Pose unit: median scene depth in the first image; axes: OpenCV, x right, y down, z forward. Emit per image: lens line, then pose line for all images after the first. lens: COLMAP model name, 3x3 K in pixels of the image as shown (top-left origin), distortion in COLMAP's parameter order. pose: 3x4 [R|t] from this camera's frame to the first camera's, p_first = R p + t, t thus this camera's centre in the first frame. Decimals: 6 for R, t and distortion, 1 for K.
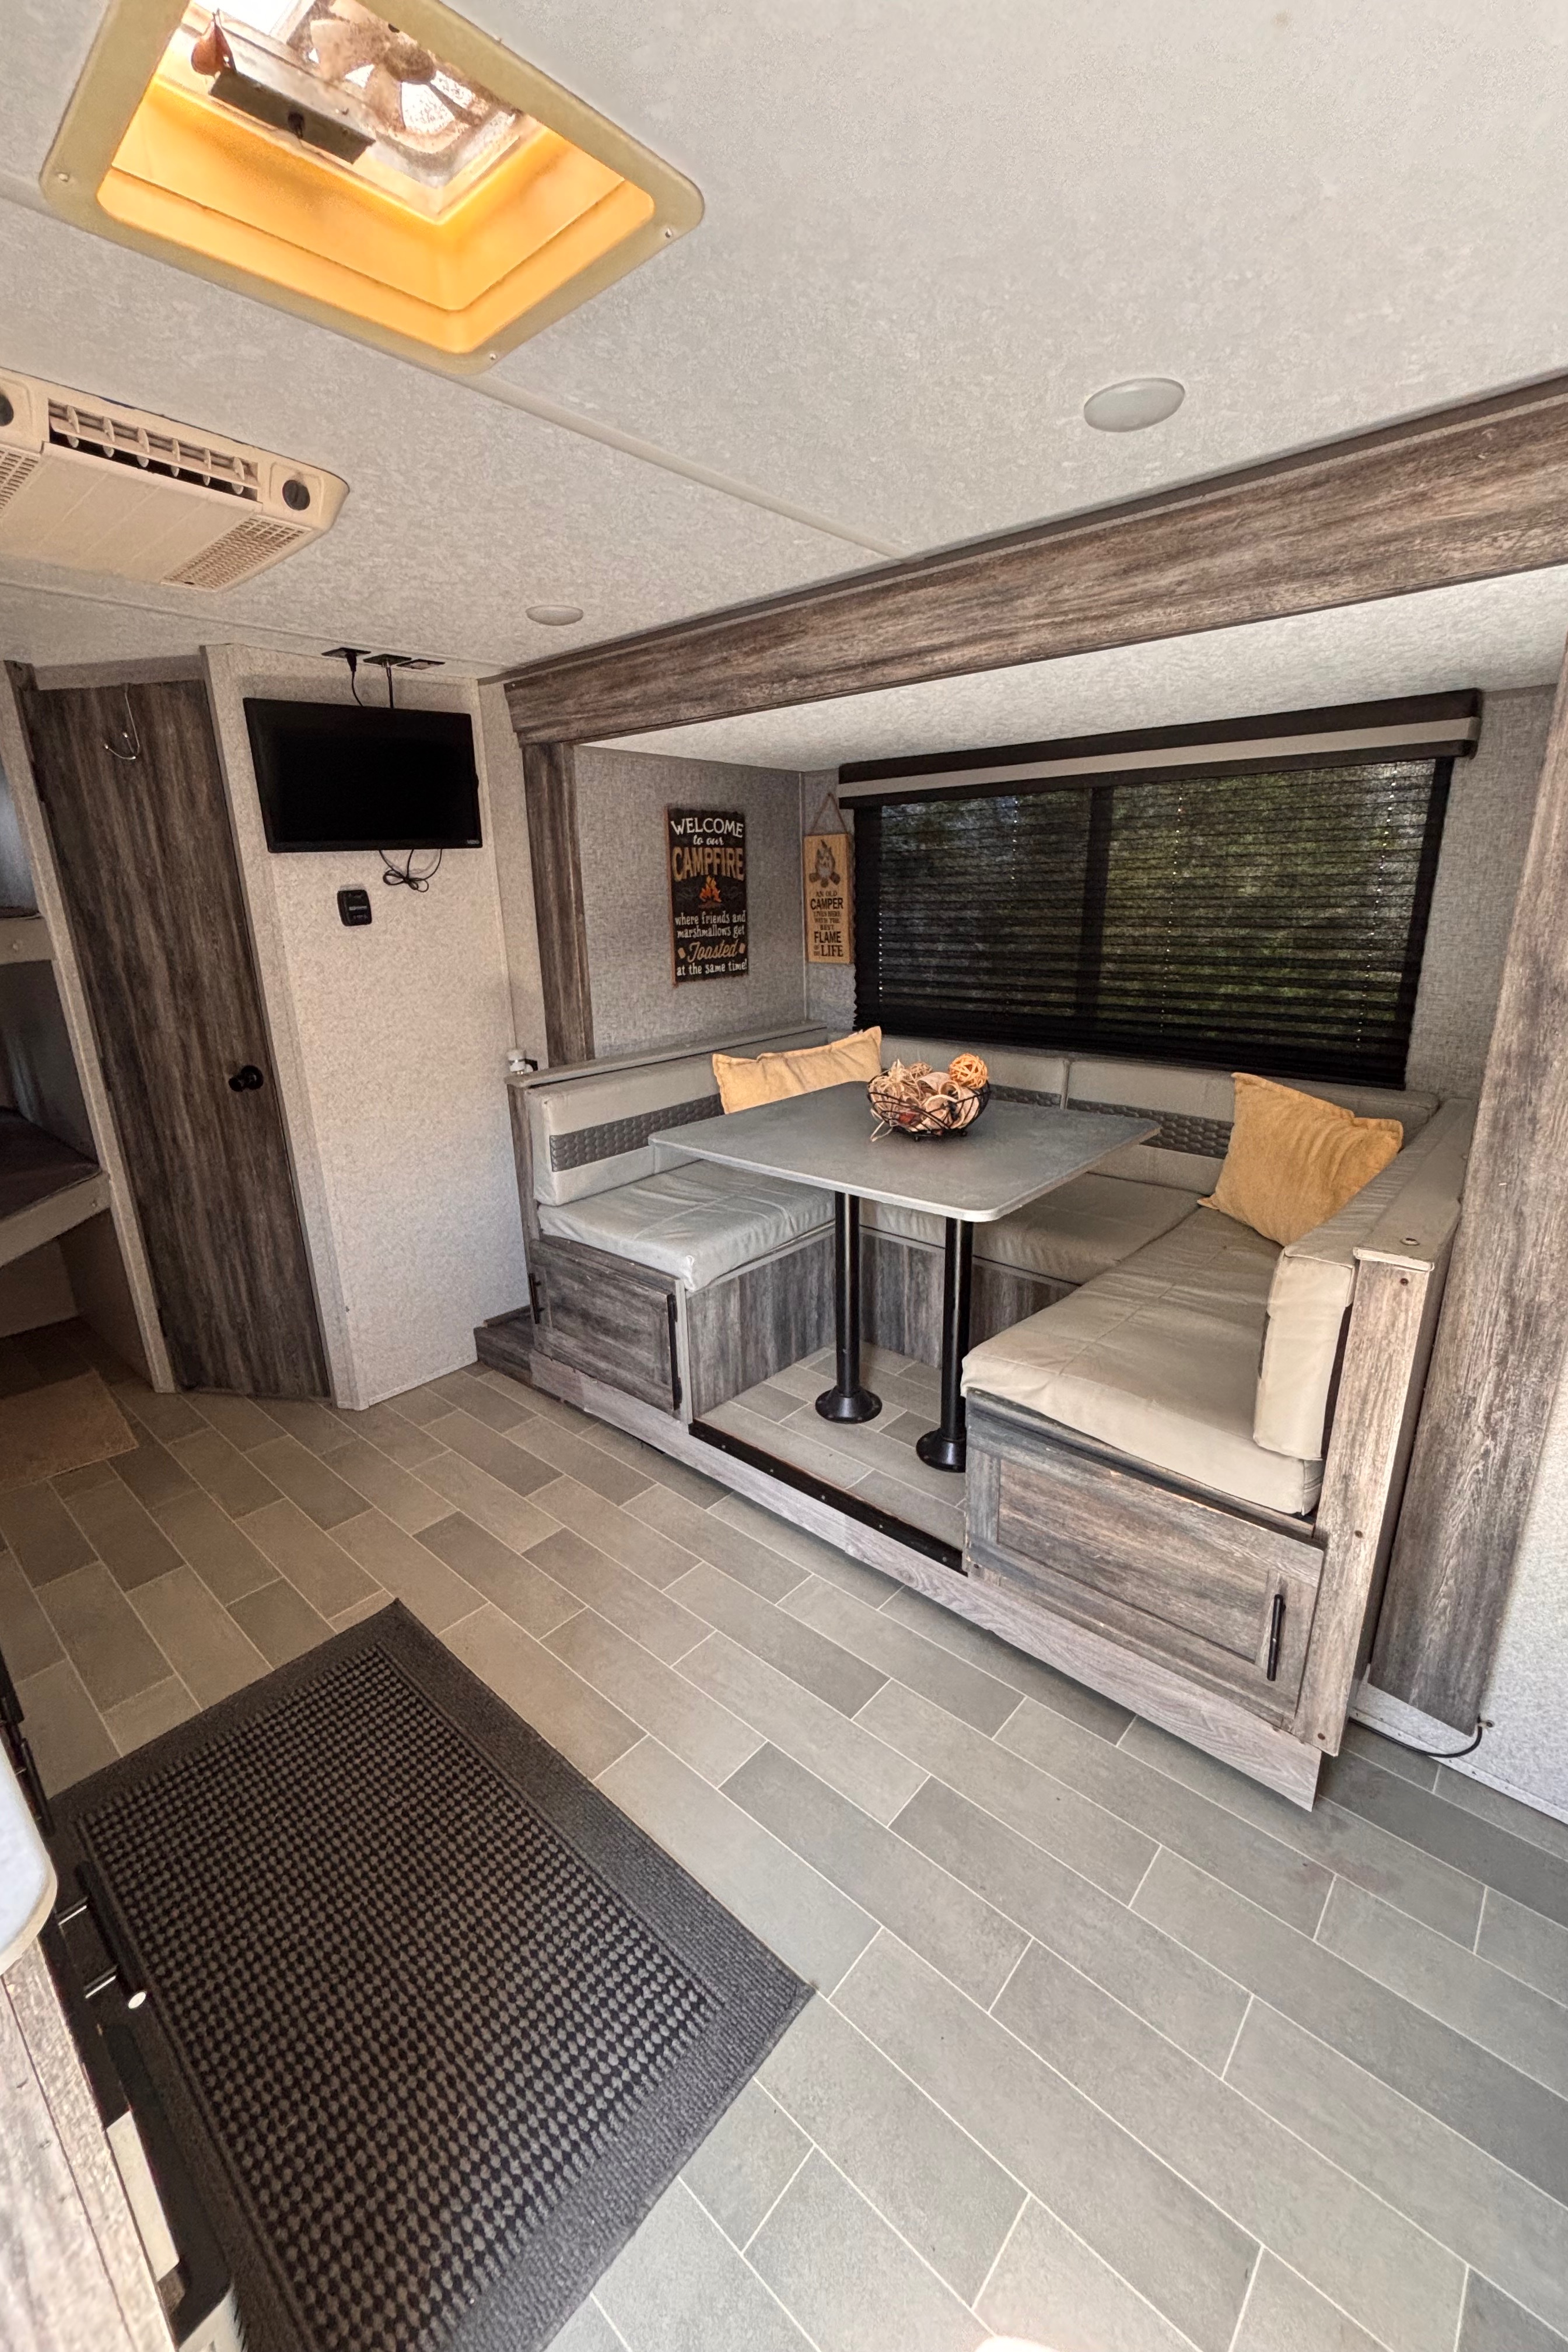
lens RADIAL K [[957.2, 0, 784.2], [0, 957.2, 1178.0], [0, 0, 1]] dist [0.000458, -0.000810]
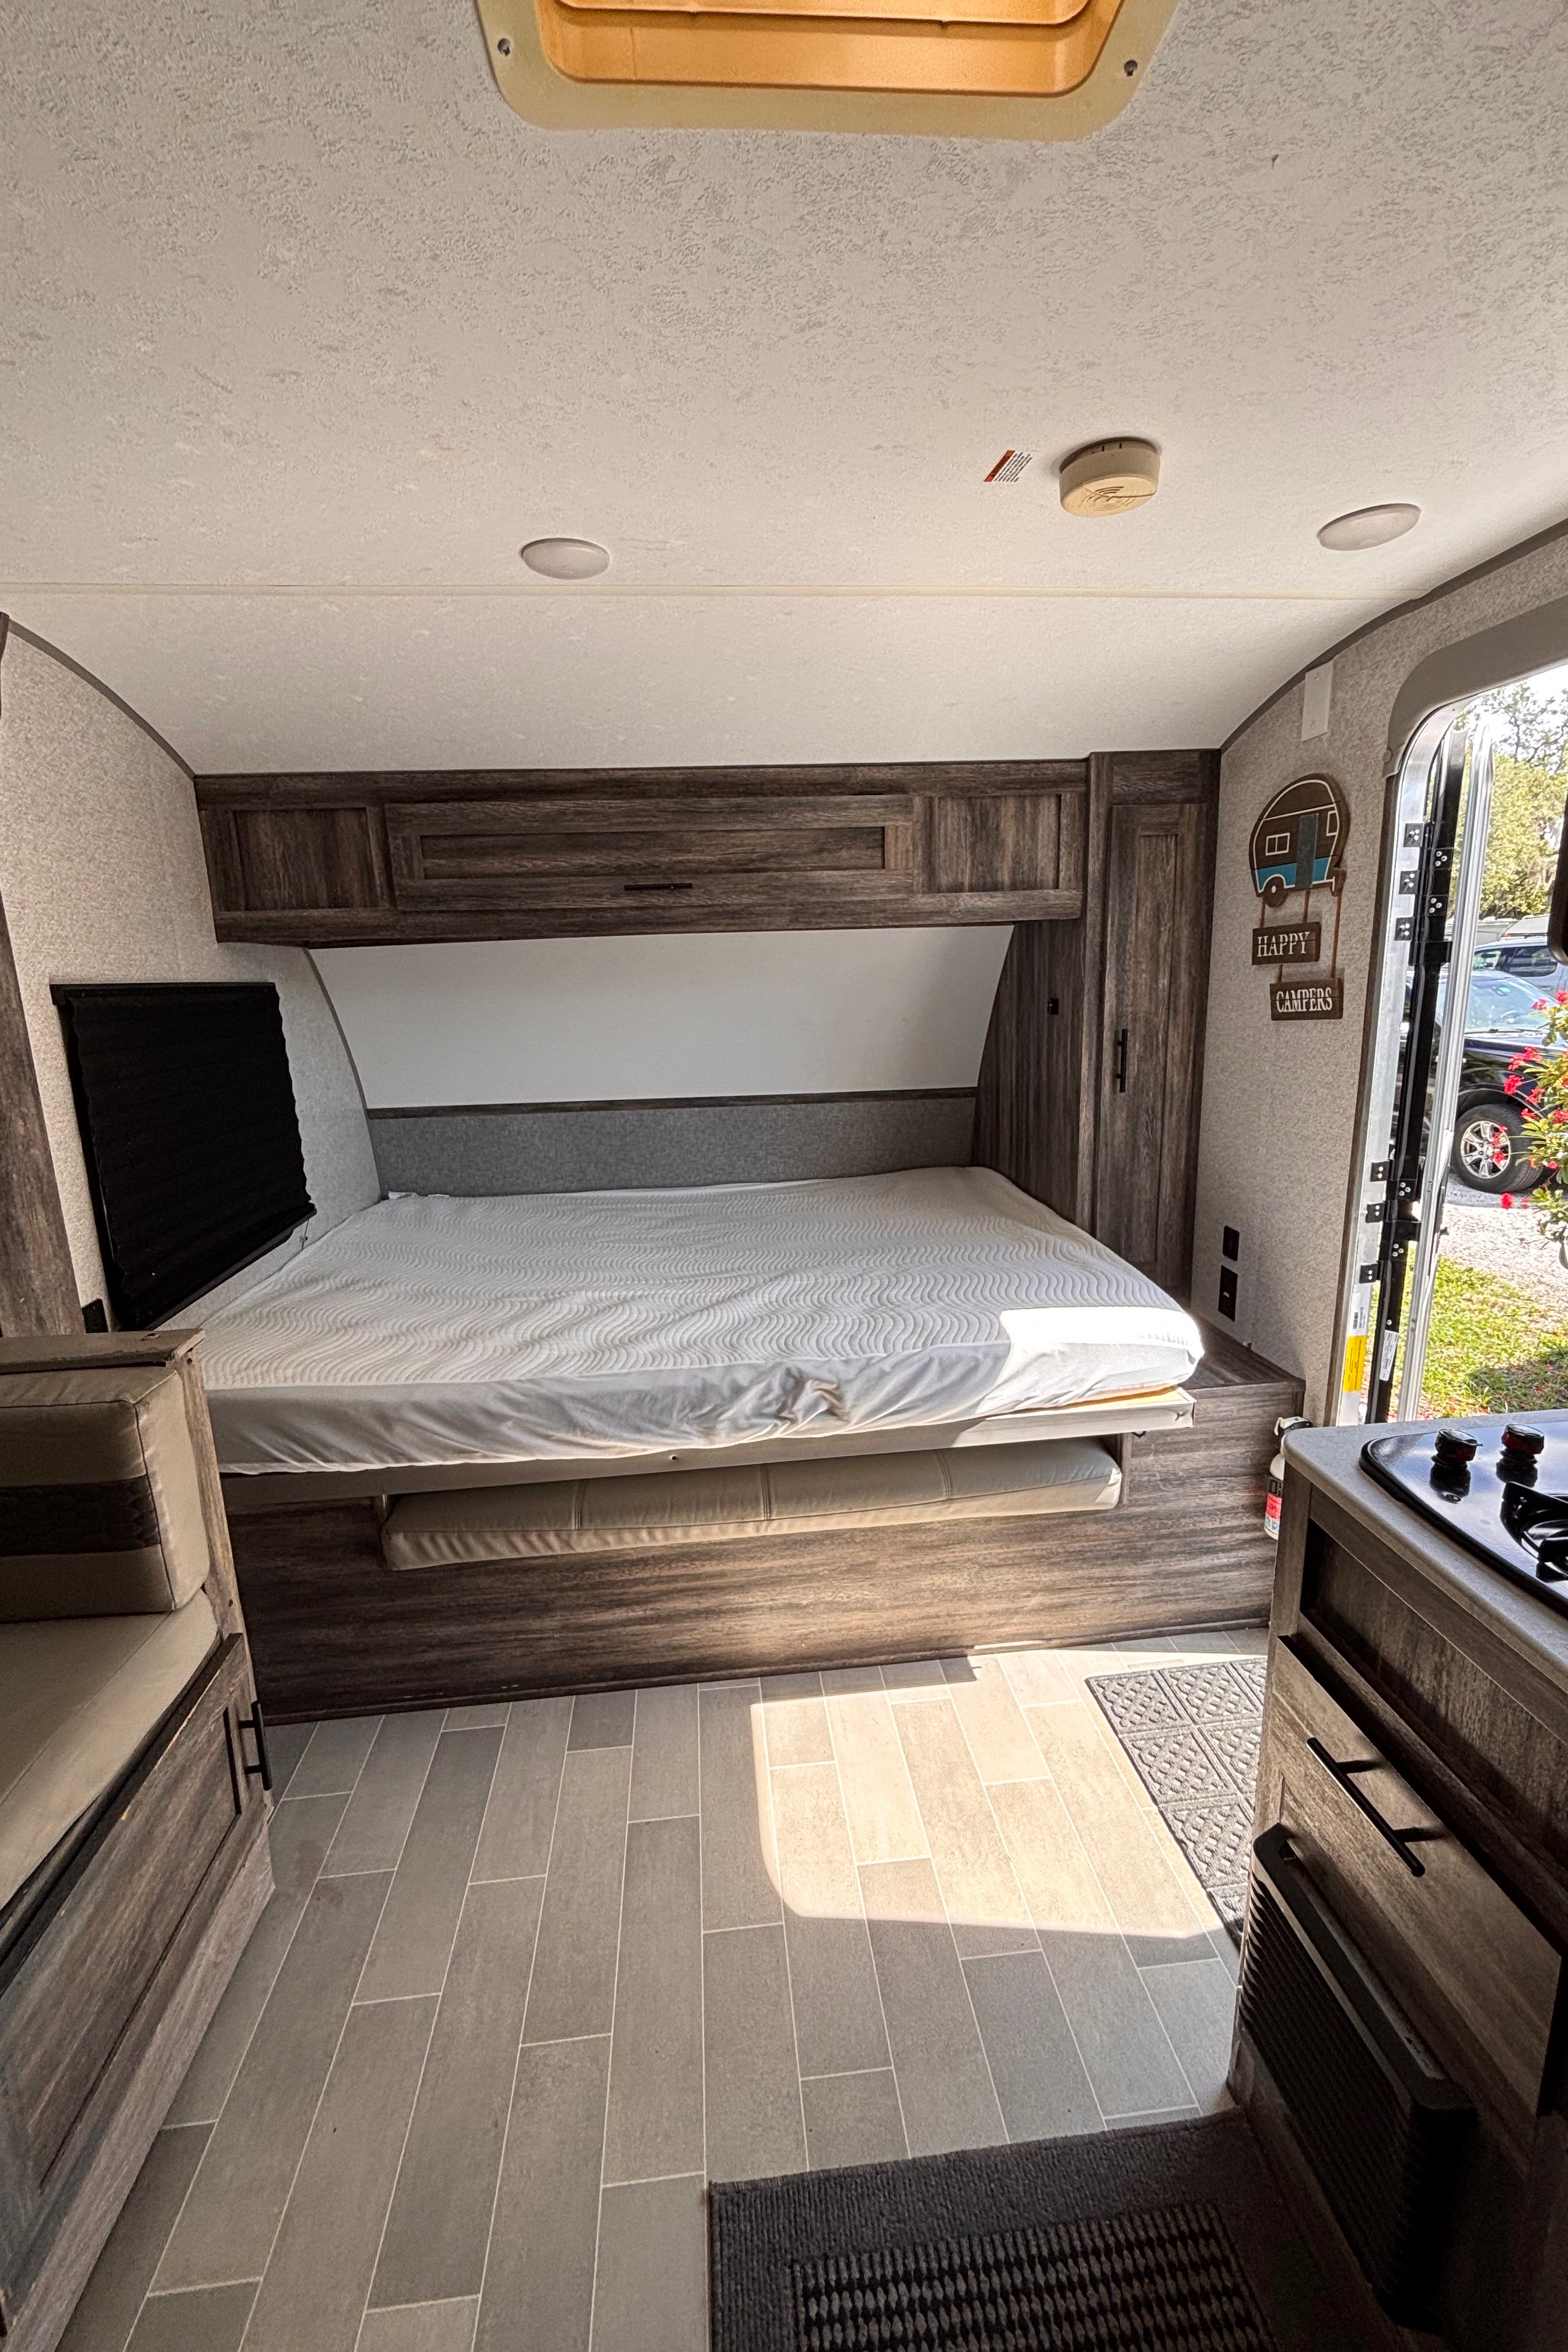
lens RADIAL K [[957.2, 0, 777.4], [0, 957.2, 1171.5], [0, 0, 1]] dist [0.000458, -0.000810]
pose [[-0.735072, -0.096581, 0.671074, -0.537287], [0.240824, 0.888061, 0.391600, -0.336015], [-0.633776, 0.449465, -0.629530, 1.119552]]
